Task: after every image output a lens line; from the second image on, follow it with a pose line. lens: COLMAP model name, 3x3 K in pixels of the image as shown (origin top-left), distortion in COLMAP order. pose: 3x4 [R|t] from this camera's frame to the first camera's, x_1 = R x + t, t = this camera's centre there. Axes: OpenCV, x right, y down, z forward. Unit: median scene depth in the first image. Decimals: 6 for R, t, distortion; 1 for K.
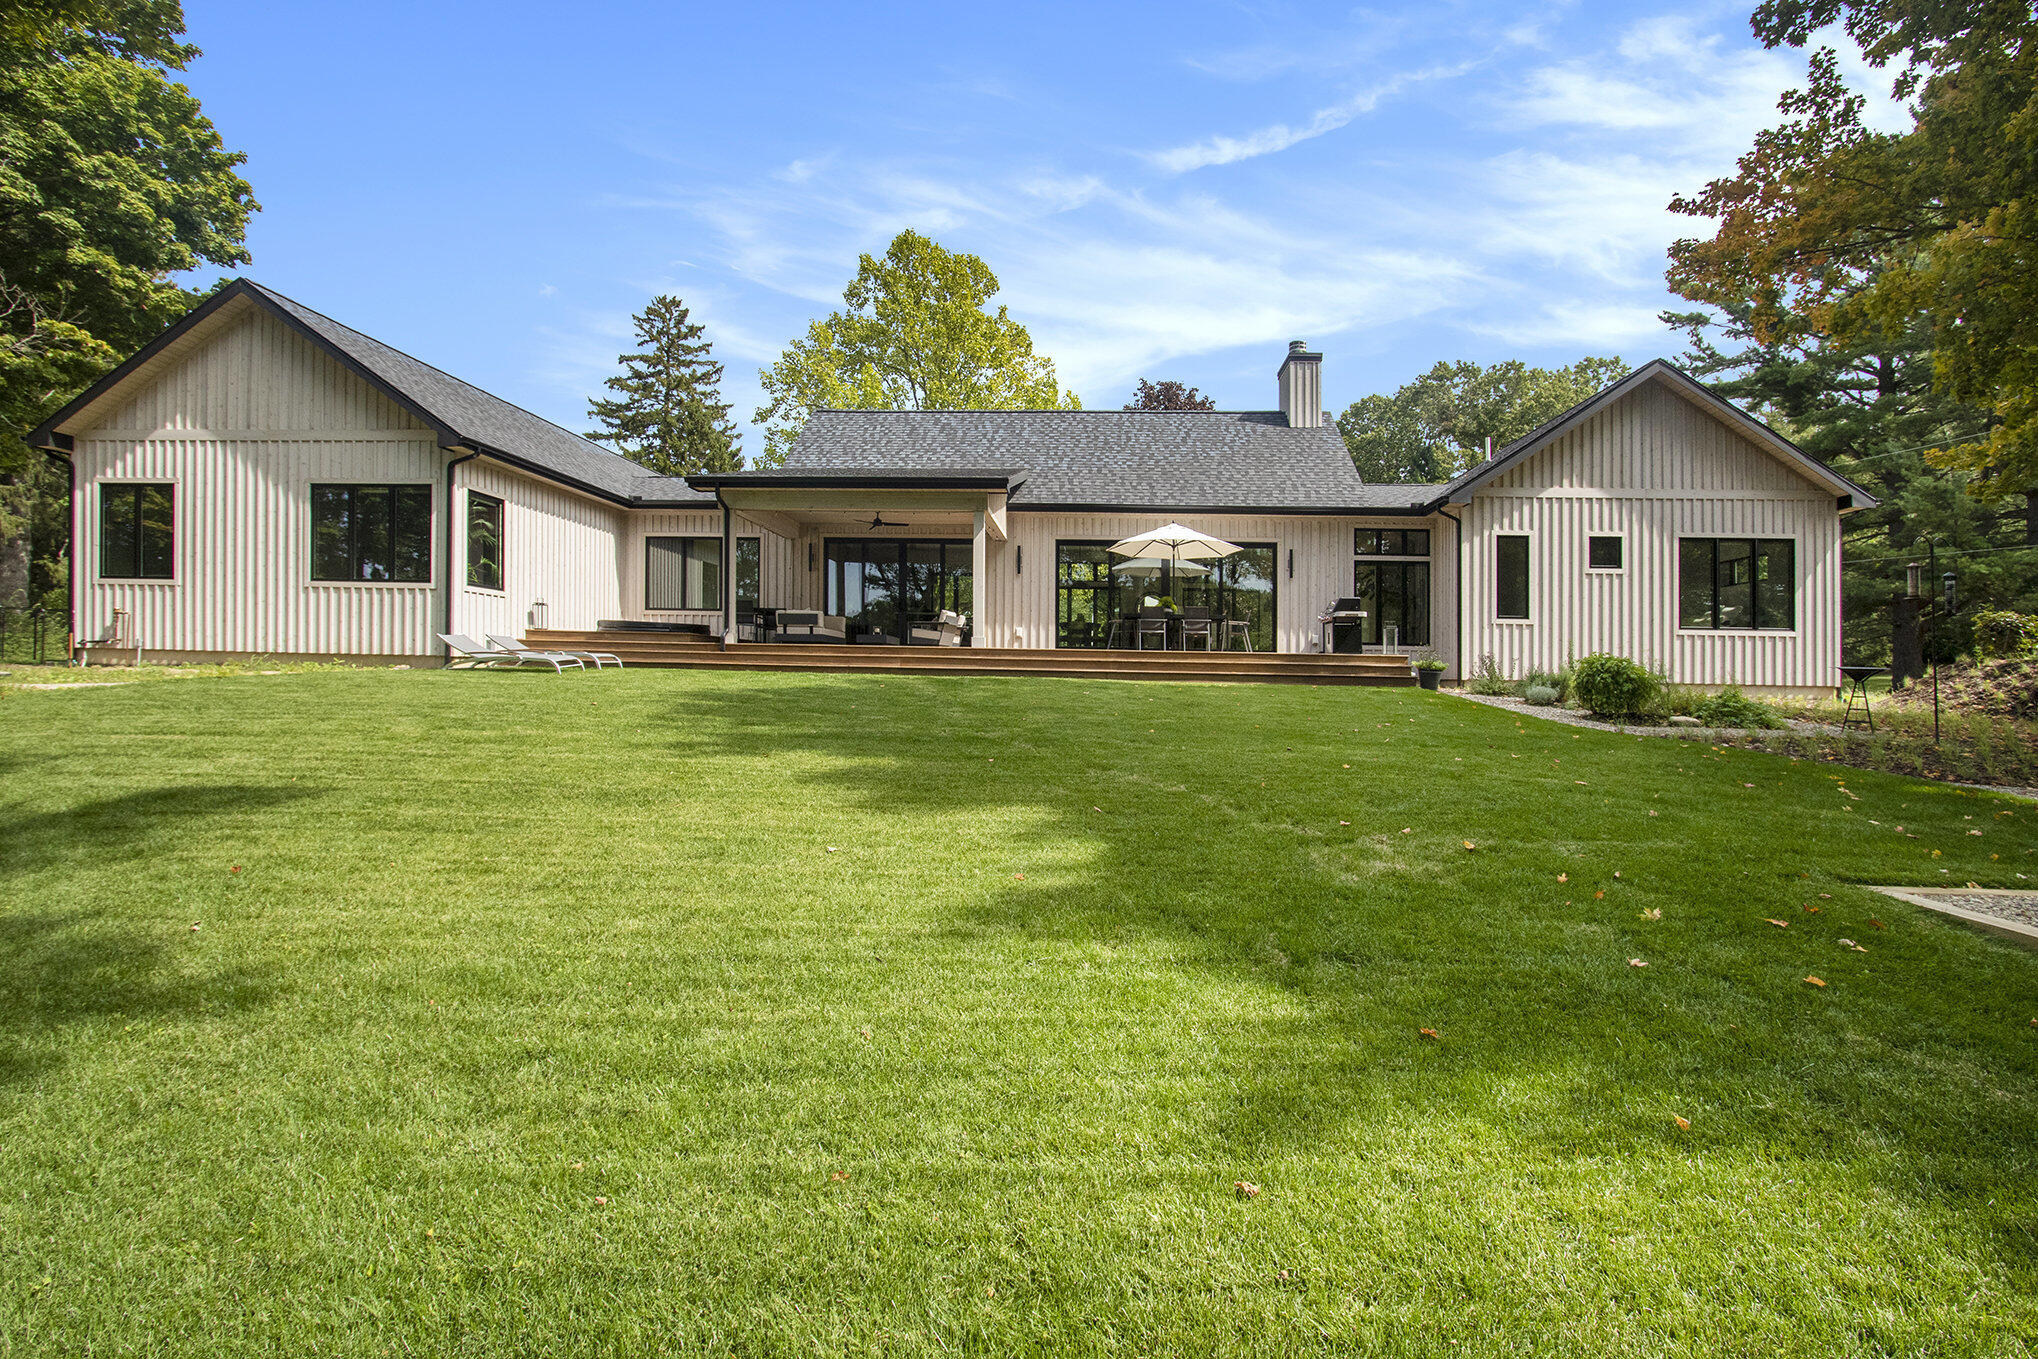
lens RADIAL K [[954.8, 0, 1020.8], [0, 954.8, 673.8], [0, 0, 1]] dist [-0.020914, 0.001310]
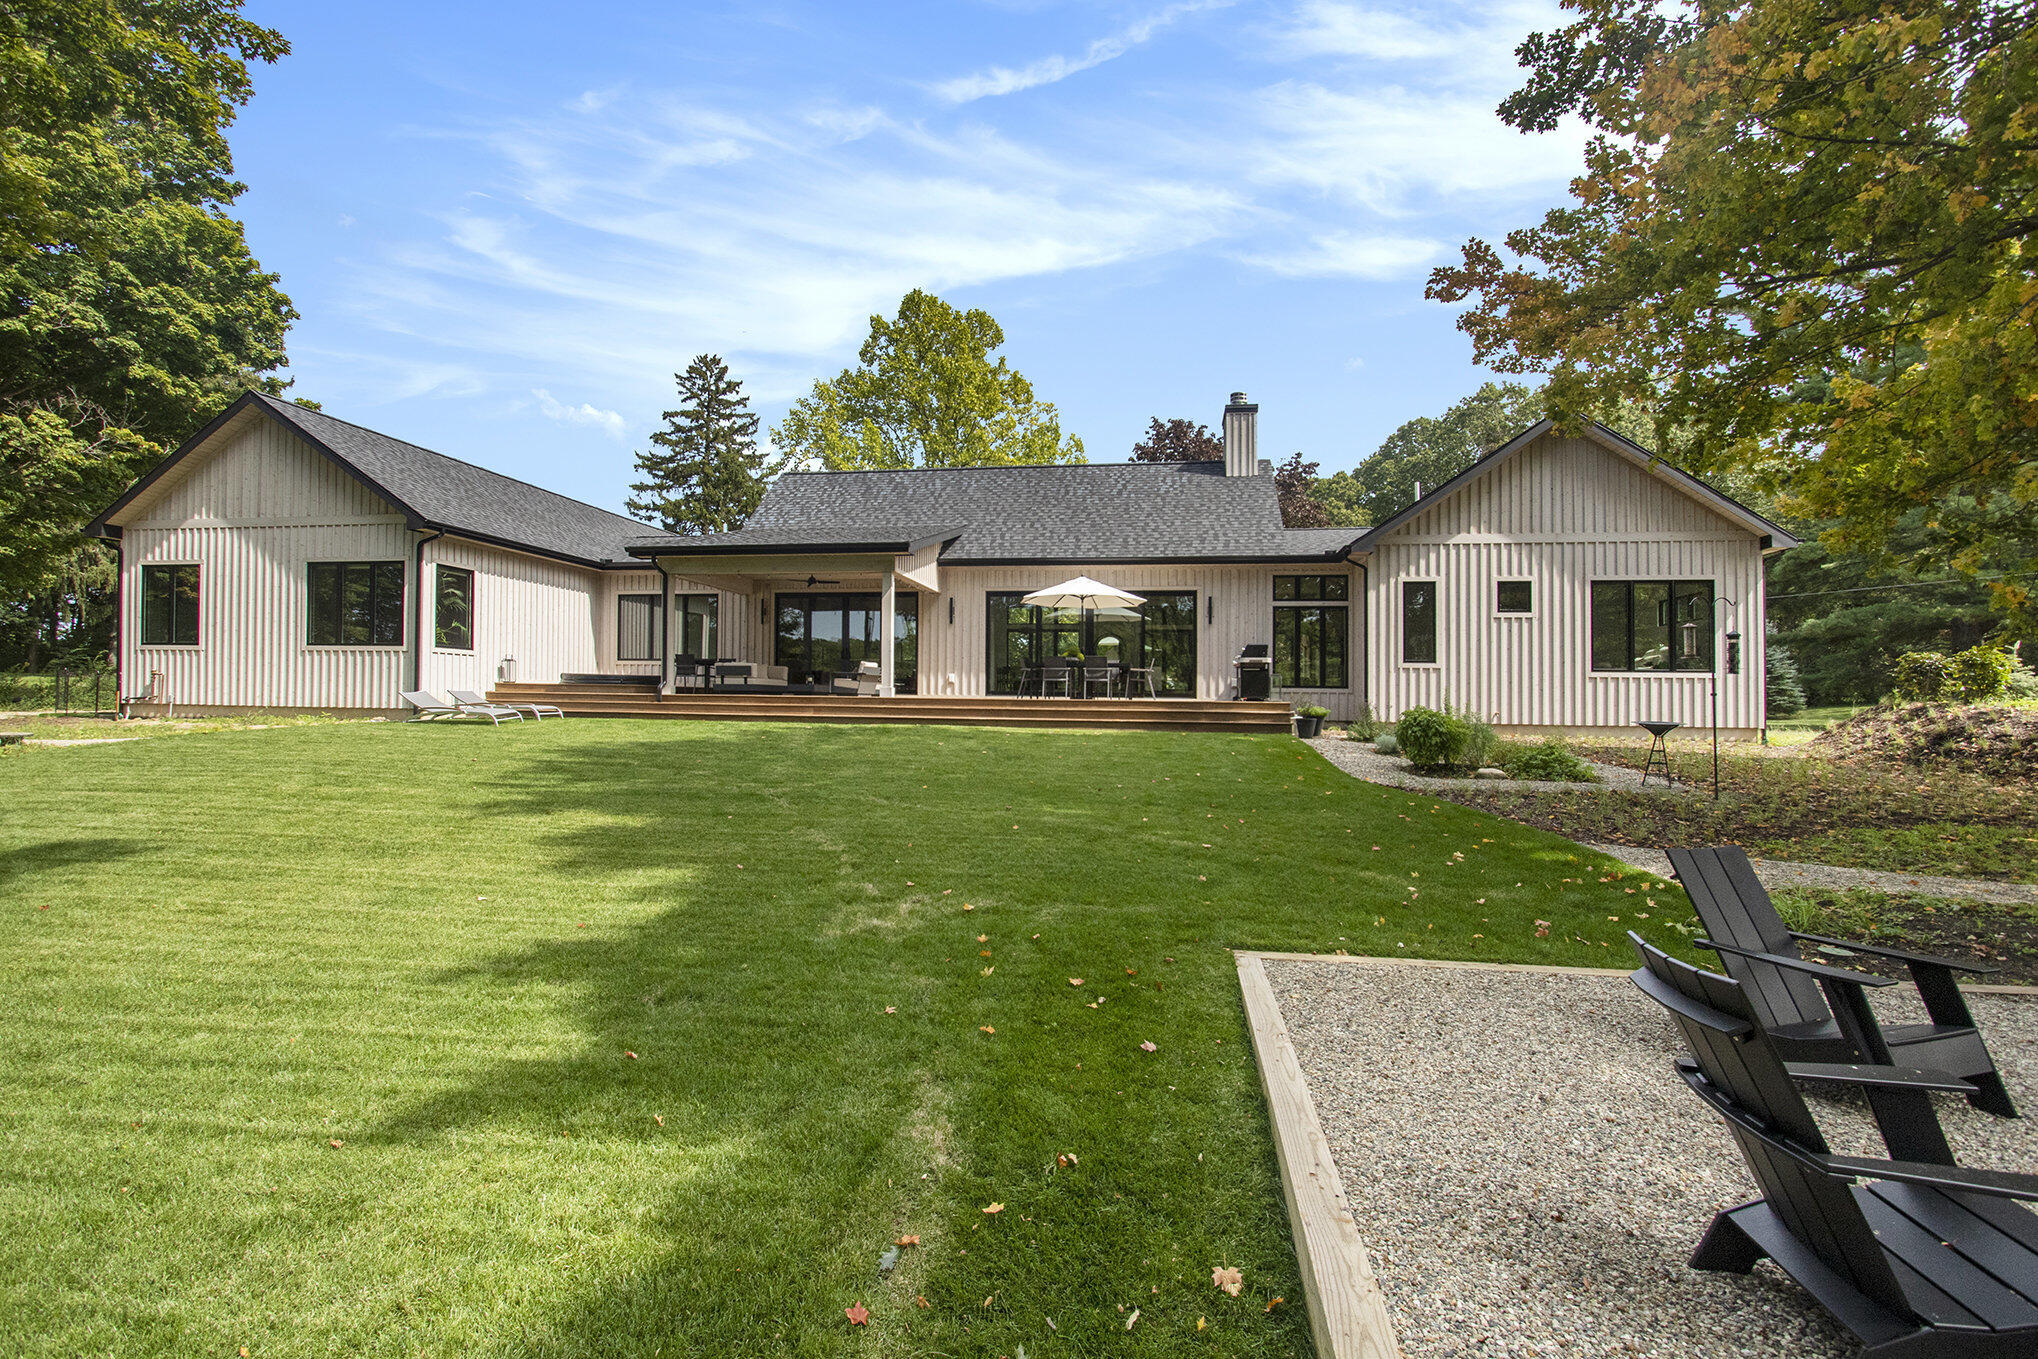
lens RADIAL K [[946.8, 0, 1019.0], [0, 946.8, 679.5], [0, 0, 1]] dist [-0.016726, -0.000221]
pose [[0.995245, -0.006239, -0.097199, 0.188496], [0.004659, 0.999853, -0.016472, -0.025366], [0.097288, 0.015941, 0.995129, -0.057001]]
